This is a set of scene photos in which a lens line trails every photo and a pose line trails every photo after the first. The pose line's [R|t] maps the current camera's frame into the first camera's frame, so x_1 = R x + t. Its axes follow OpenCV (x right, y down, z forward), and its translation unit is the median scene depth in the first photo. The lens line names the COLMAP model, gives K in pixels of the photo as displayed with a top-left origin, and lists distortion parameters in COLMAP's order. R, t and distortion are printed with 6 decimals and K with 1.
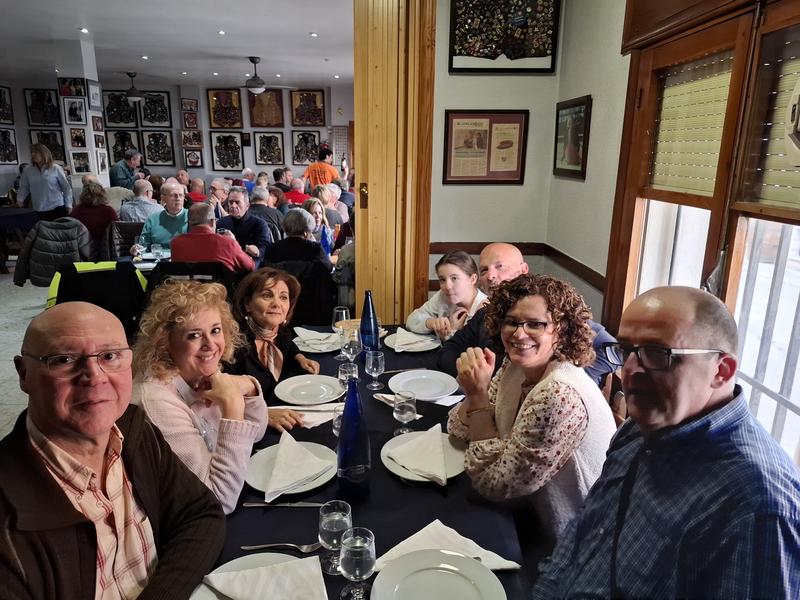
lens RADIAL K [[543.3, 0, 400.8], [0, 543.3, 299.4], [0, 0, 1]] dist [0.059255, -0.055248]
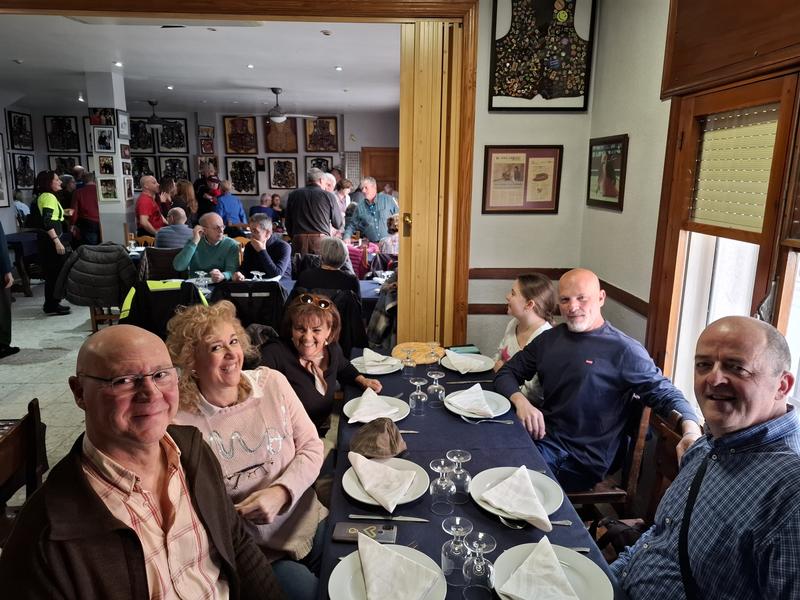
lens RADIAL K [[542.5, 0, 400.0], [0, 542.5, 300.0], [0, 0, 1]] dist [0.052334, -0.048382]
pose [[0.999998, -0.000790, 0.001692, -0.086550], [0.000850, 0.999365, -0.035620, -0.005995], [-0.001663, 0.035621, 0.999364, -0.055021]]
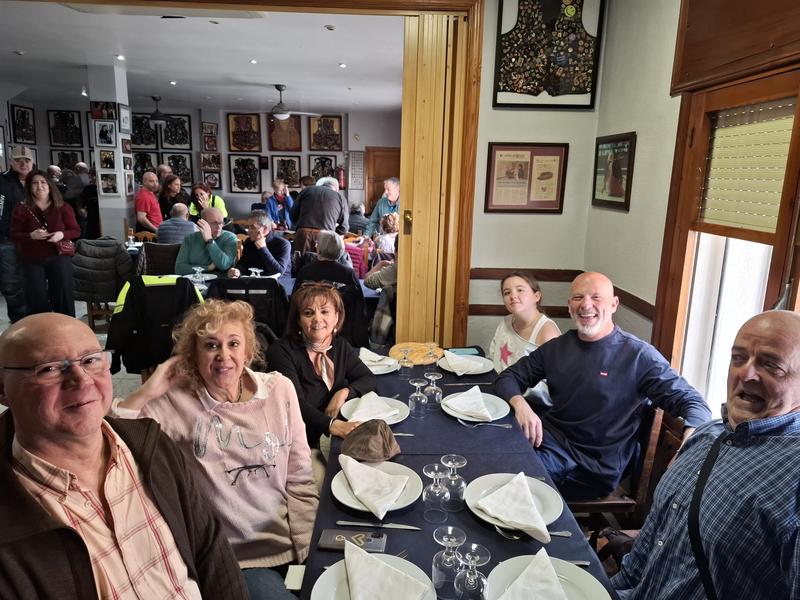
lens RADIAL K [[543.3, 0, 400.8], [0, 543.3, 299.4], [0, 0, 1]] dist [0.059255, -0.055248]
pose [[0.999862, 0.016466, -0.002065, -0.079049], [-0.016536, 0.999057, -0.040143, -0.001648], [0.001403, 0.040171, 0.999192, -0.031878]]
